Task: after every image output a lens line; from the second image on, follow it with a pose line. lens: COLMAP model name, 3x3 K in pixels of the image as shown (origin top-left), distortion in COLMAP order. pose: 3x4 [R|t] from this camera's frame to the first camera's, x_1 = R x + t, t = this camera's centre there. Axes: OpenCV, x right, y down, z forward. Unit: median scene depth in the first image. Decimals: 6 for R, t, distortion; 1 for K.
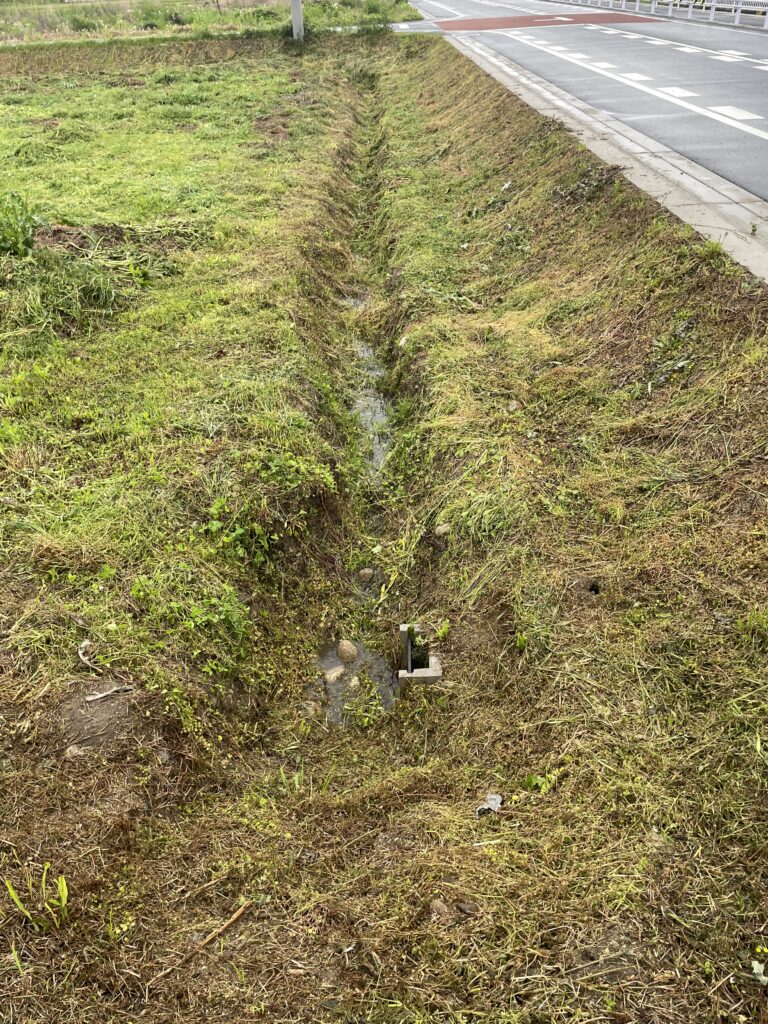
lens RADIAL K [[760.5, 0, 384.0], [0, 760.5, 512.0], [0, 0, 1]] dist [0.087389, -0.121246]
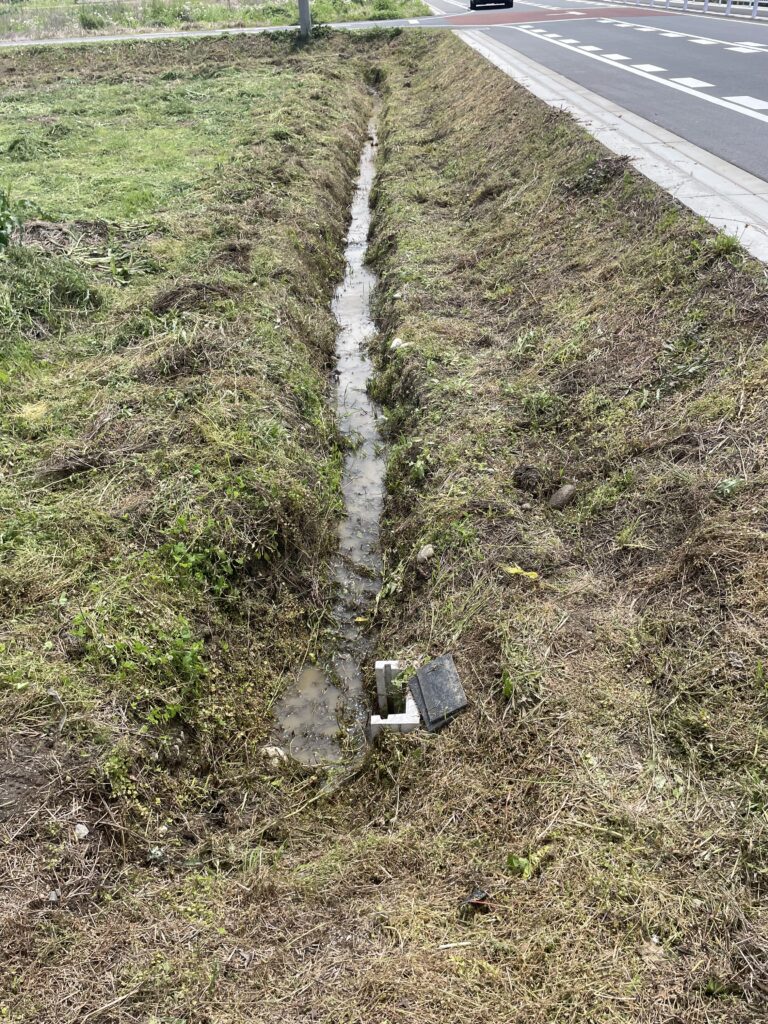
lens RADIAL K [[760.5, 0, 384.0], [0, 760.5, 512.0], [0, 0, 1]] dist [0.087389, -0.121246]
pose [[0.999867, 0.003814, -0.015878, 0.041274], [-0.003805, 0.999993, 0.000581, -0.025869], [0.015880, -0.000521, 0.999874, 0.096826]]
